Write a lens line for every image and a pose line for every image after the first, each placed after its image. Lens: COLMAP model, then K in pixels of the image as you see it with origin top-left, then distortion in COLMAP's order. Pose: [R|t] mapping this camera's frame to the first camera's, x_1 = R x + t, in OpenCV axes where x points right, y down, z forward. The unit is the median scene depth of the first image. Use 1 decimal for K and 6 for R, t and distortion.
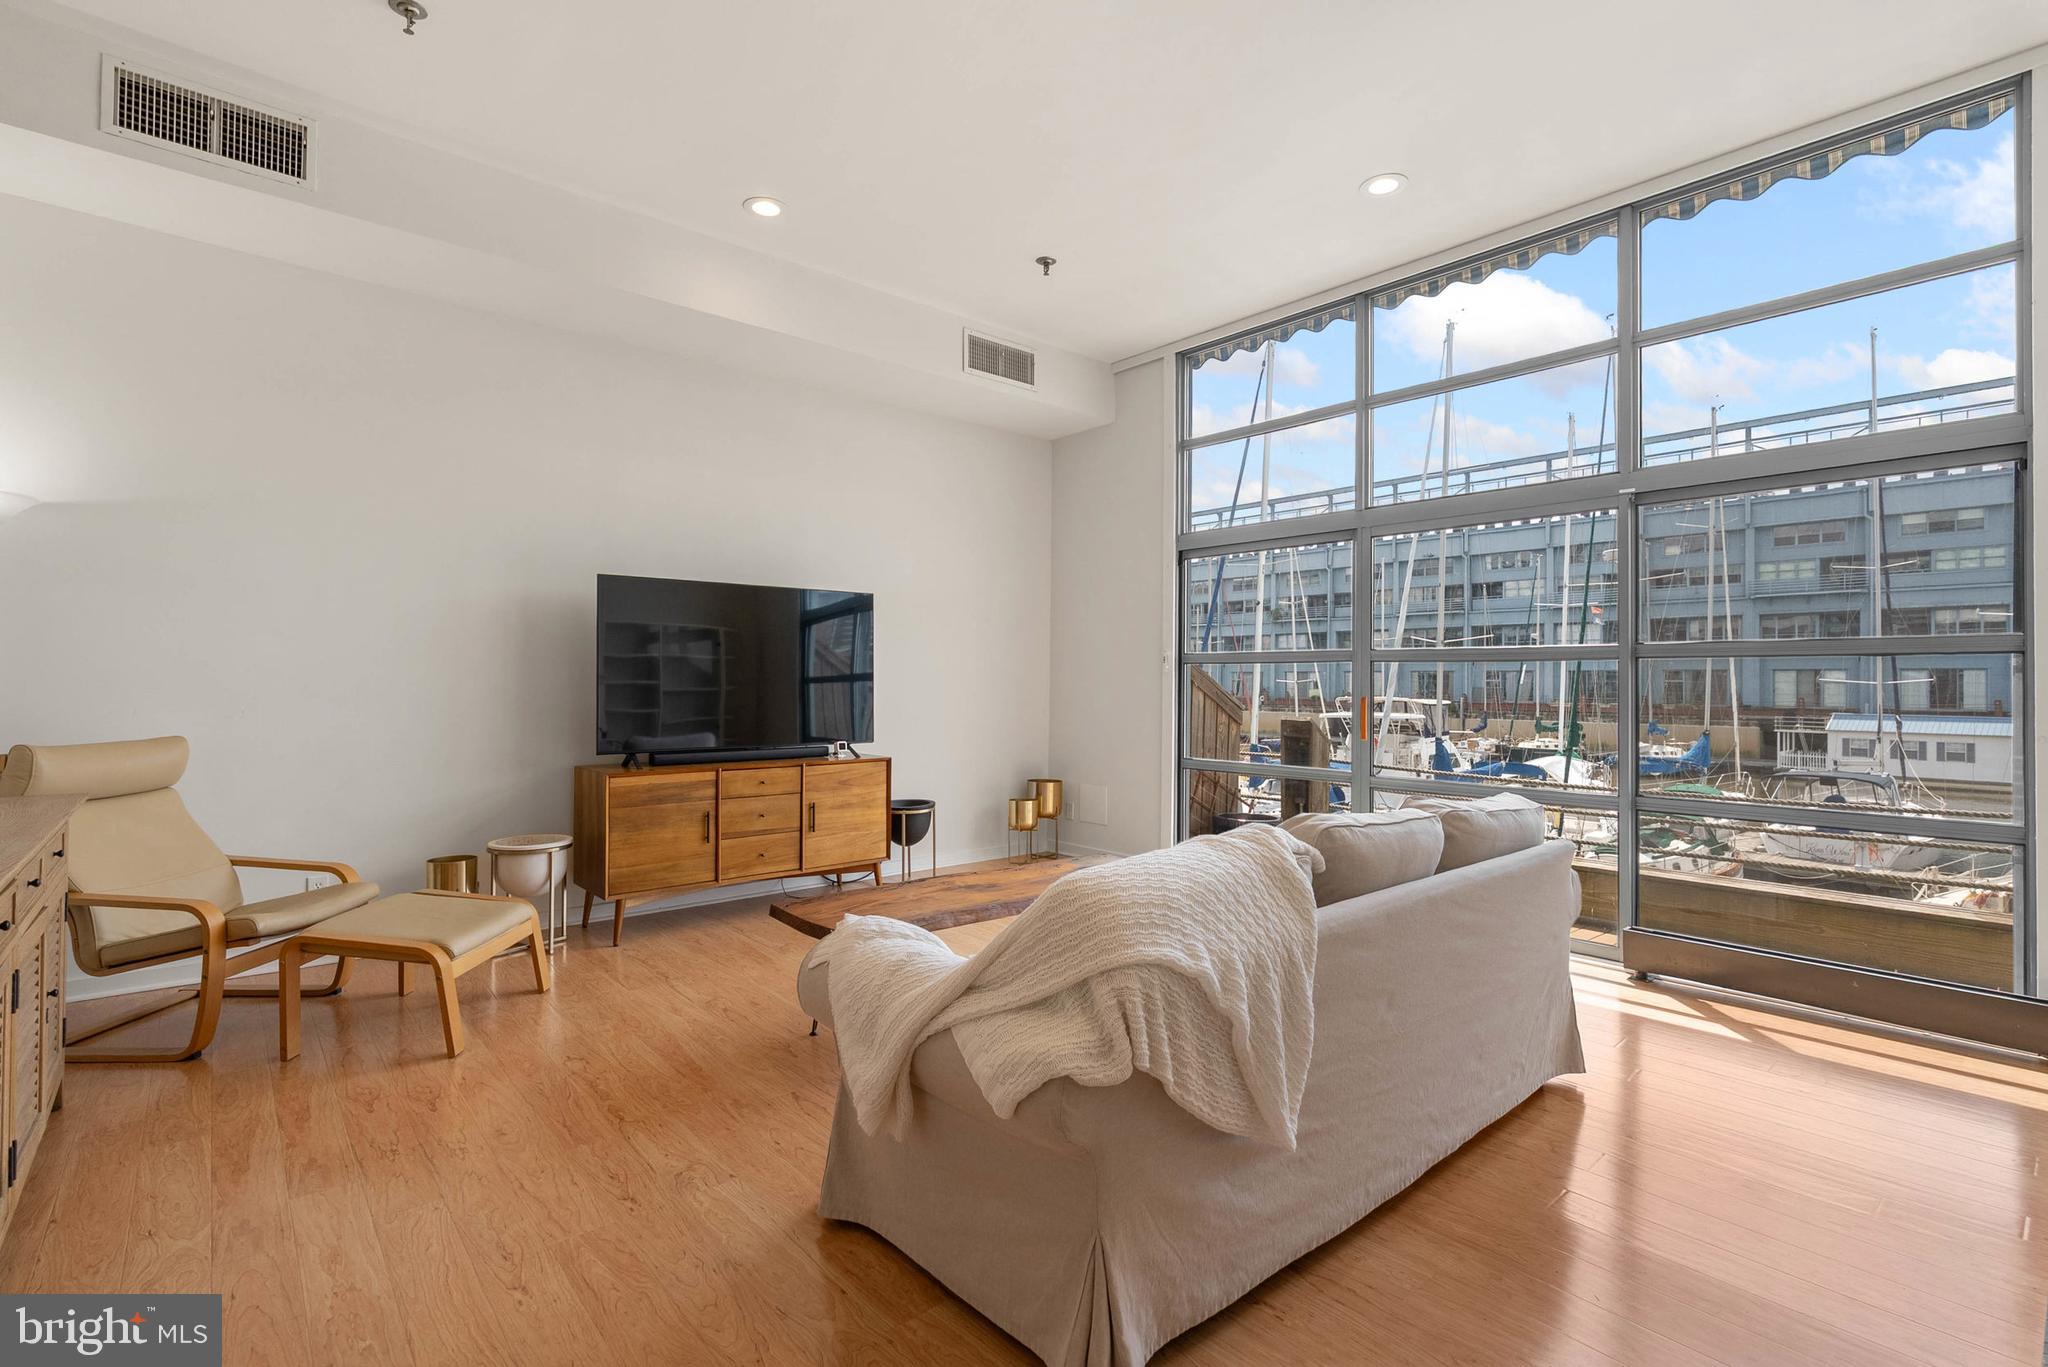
lens RADIAL K [[936.9, 0, 1031.5], [0, 936.9, 682.5], [0, 0, 1]] dist [-0.036090, 0.011302]
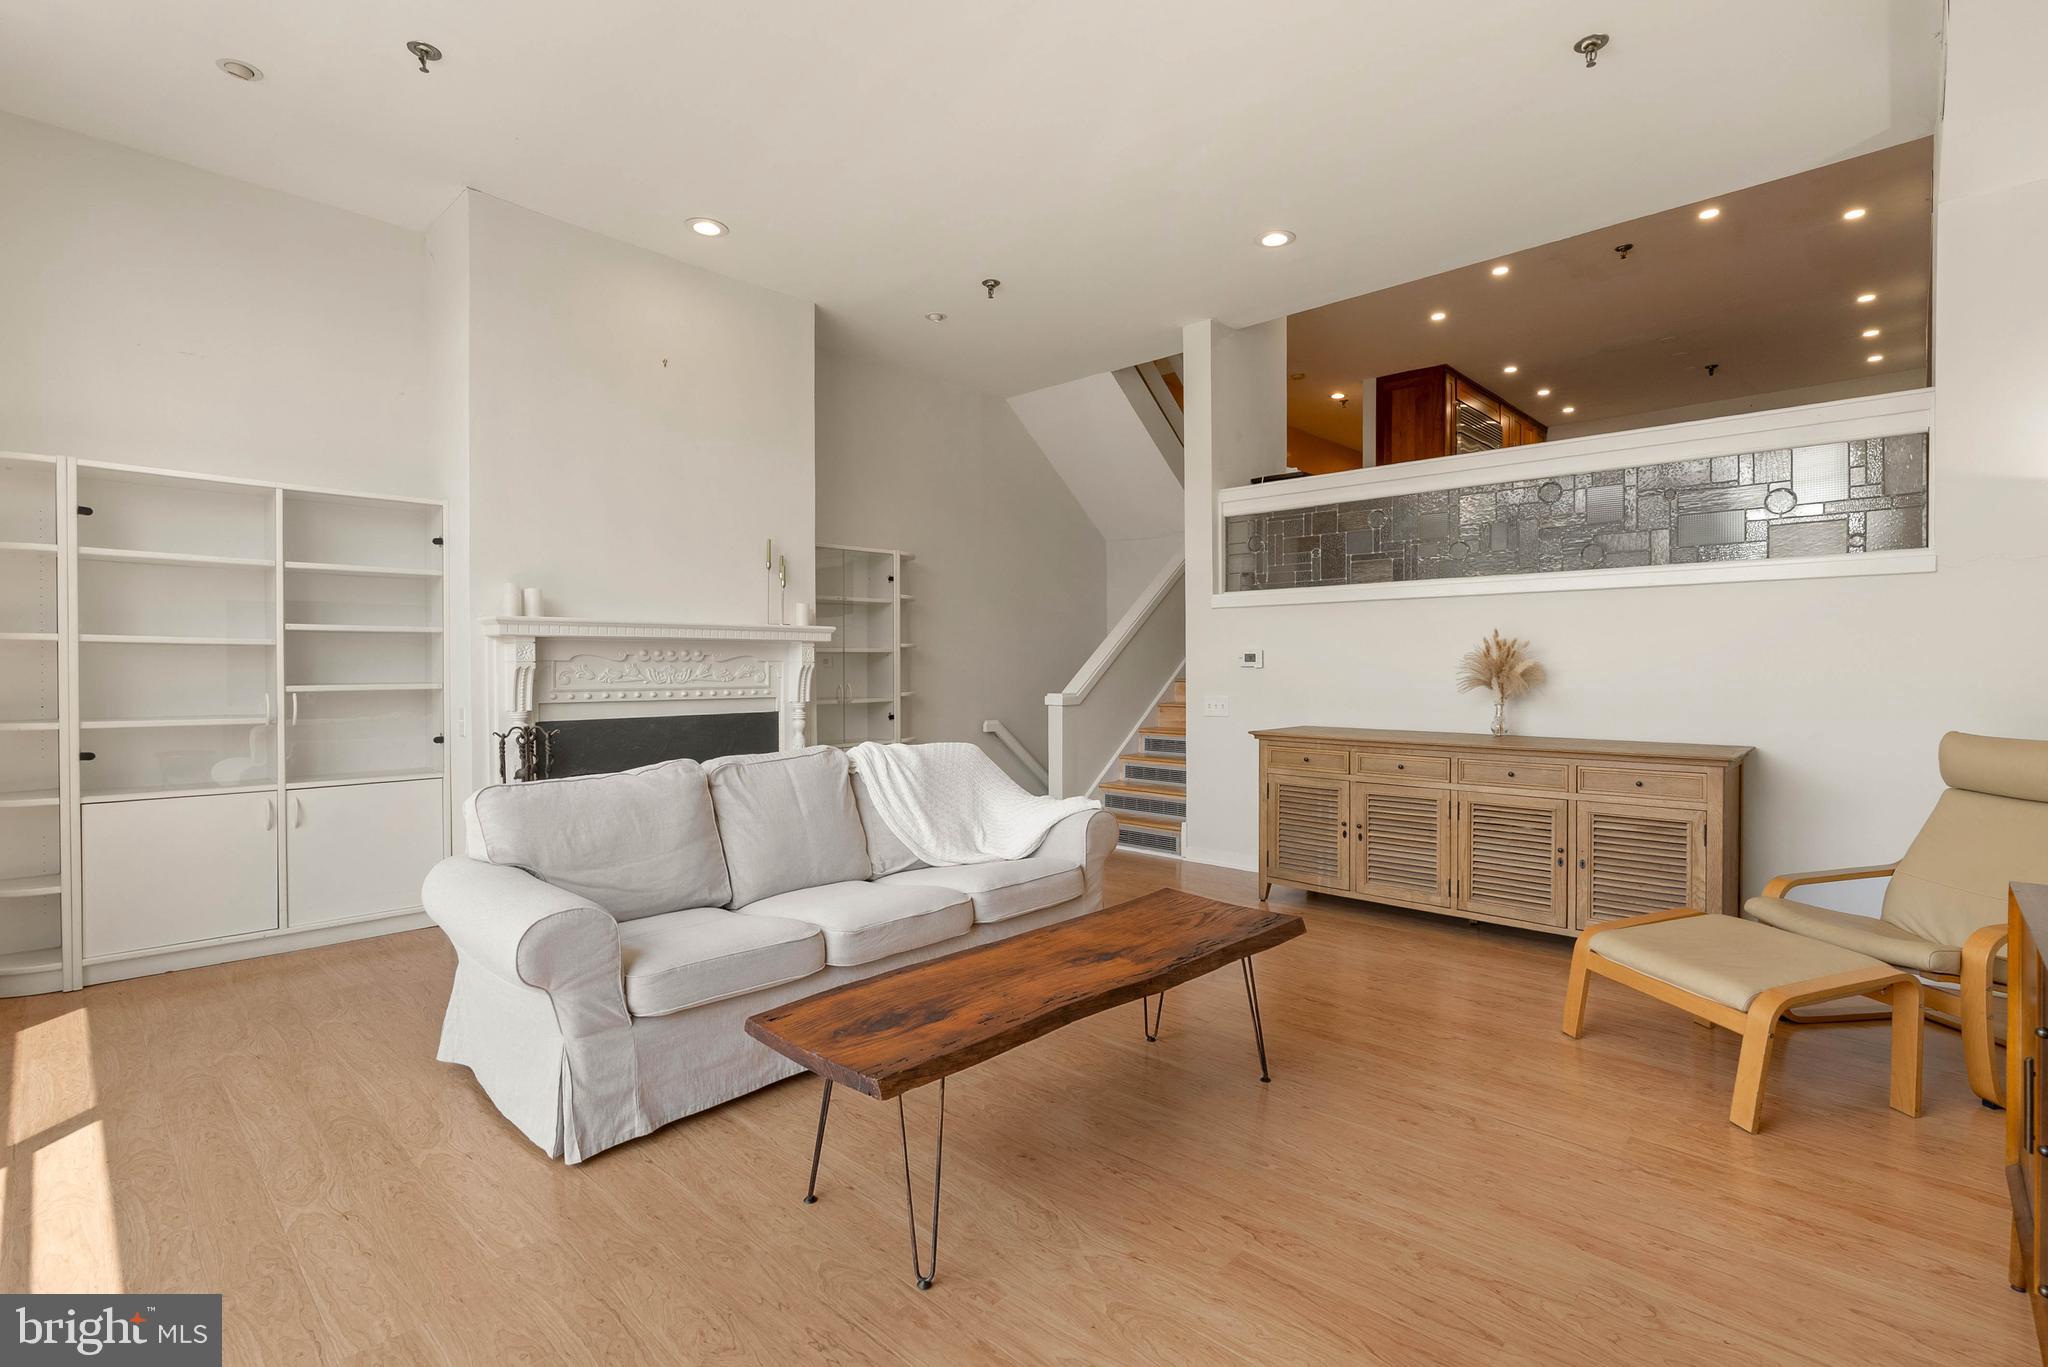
lens RADIAL K [[939.4, 0, 1060.1], [0, 939.4, 678.5], [0, 0, 1]] dist [-0.010498, 0.001176]
pose [[-0.992781, -0.003251, -0.119896, 0.035342], [-0.004424, 0.999945, 0.009517, -0.000360], [0.119858, 0.009978, -0.992741, 1.091039]]
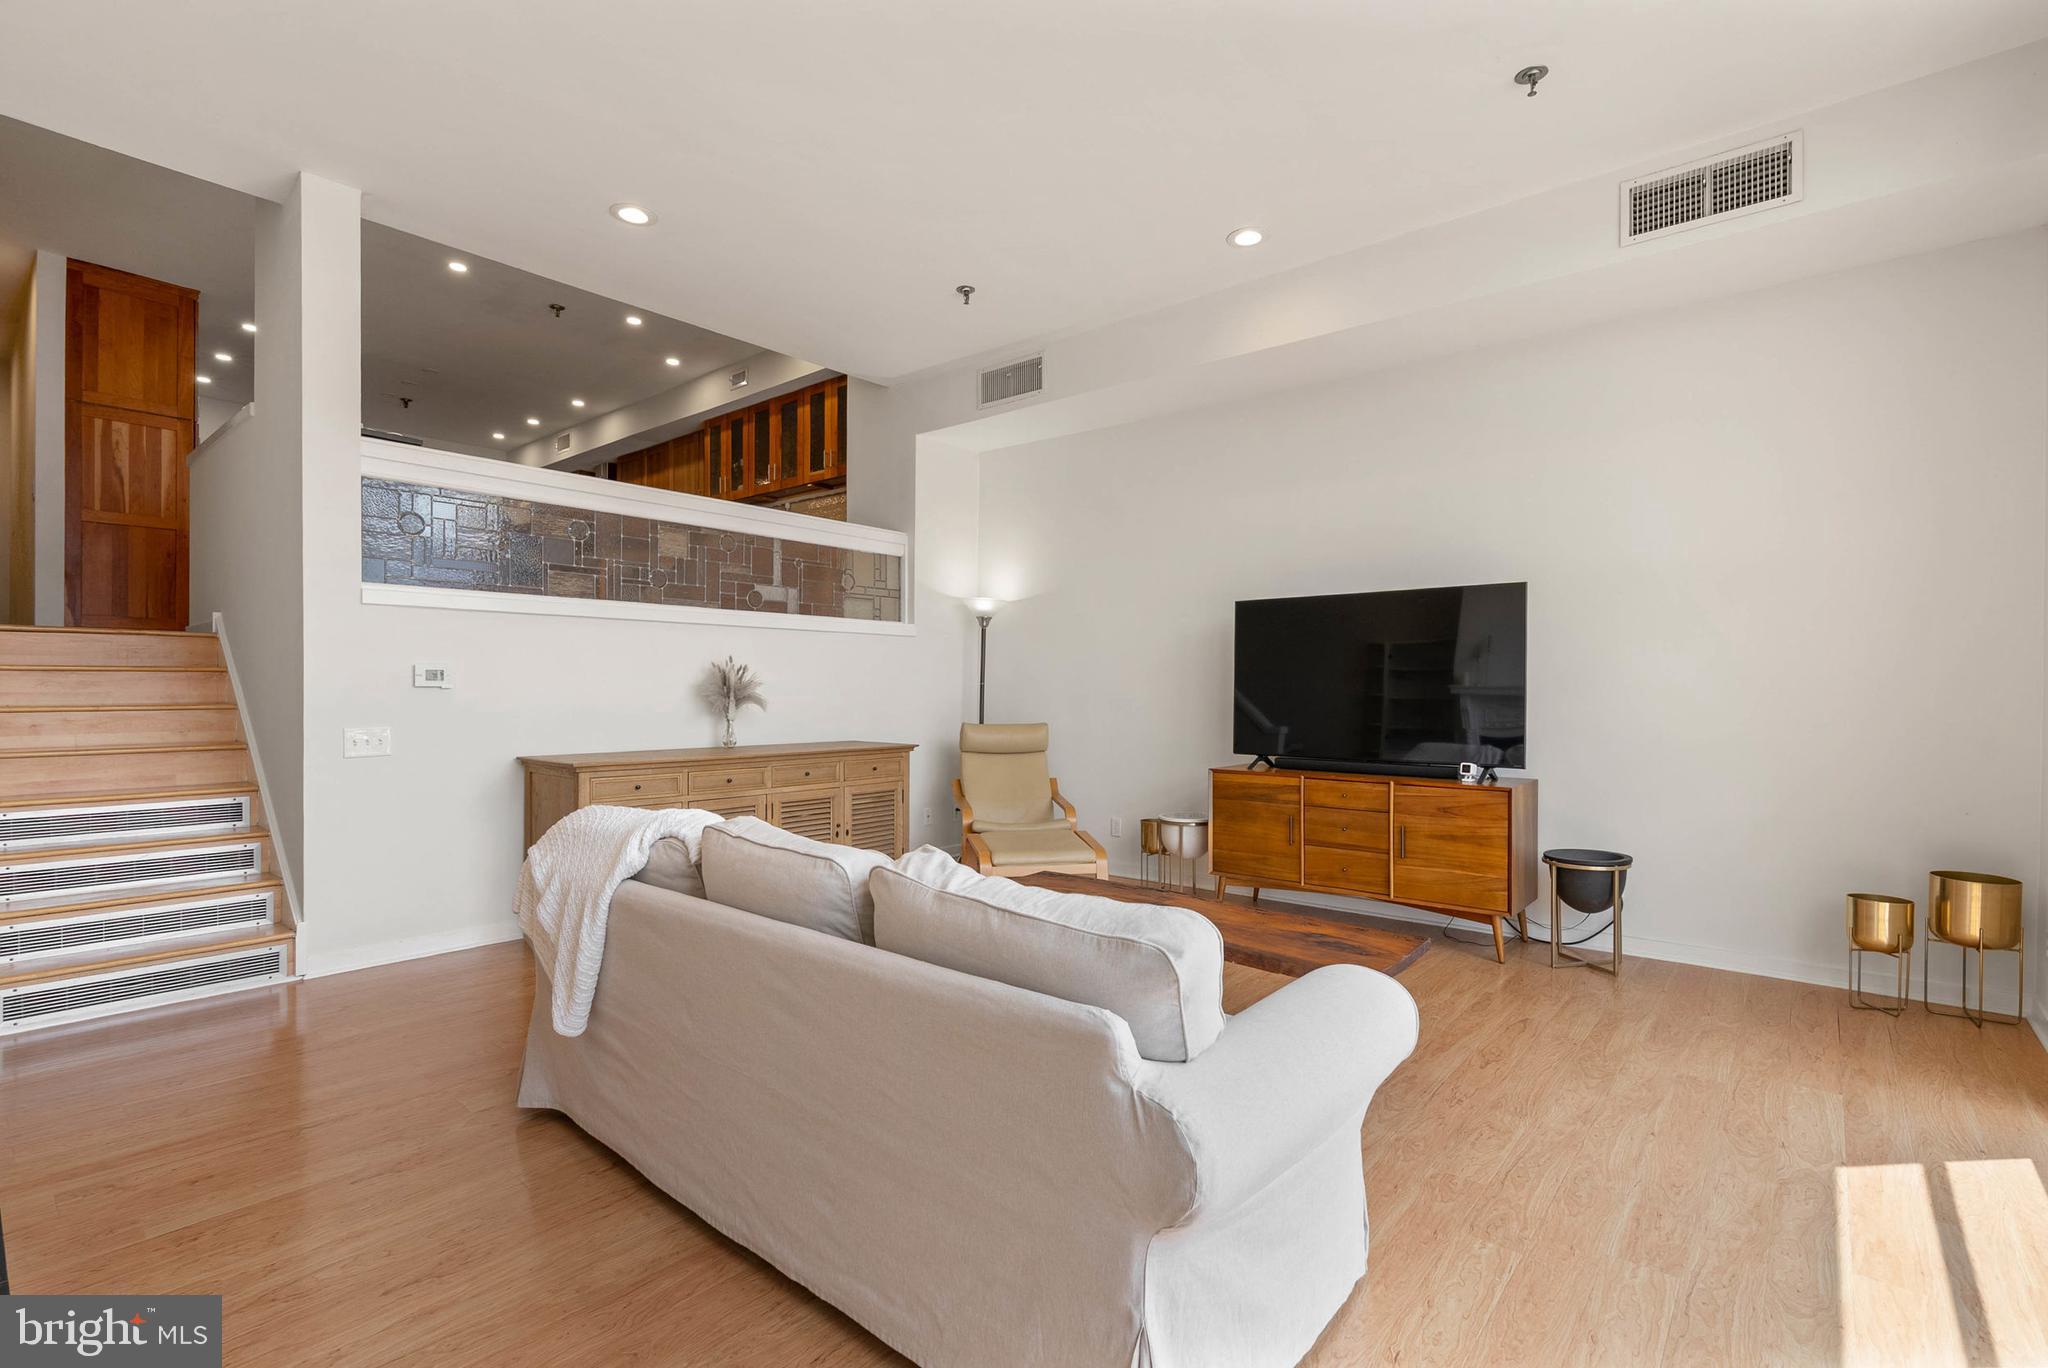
lens RADIAL K [[930.3, 0, 1022.5], [0, 930.3, 680.8], [0, 0, 1]] dist [-0.004789, 0.001842]
pose [[0.148968, -0.011530, -0.988775, 0.550089], [-0.000573, 0.999931, -0.011746, -0.000805], [0.988842, 0.002316, 0.148951, 0.459278]]
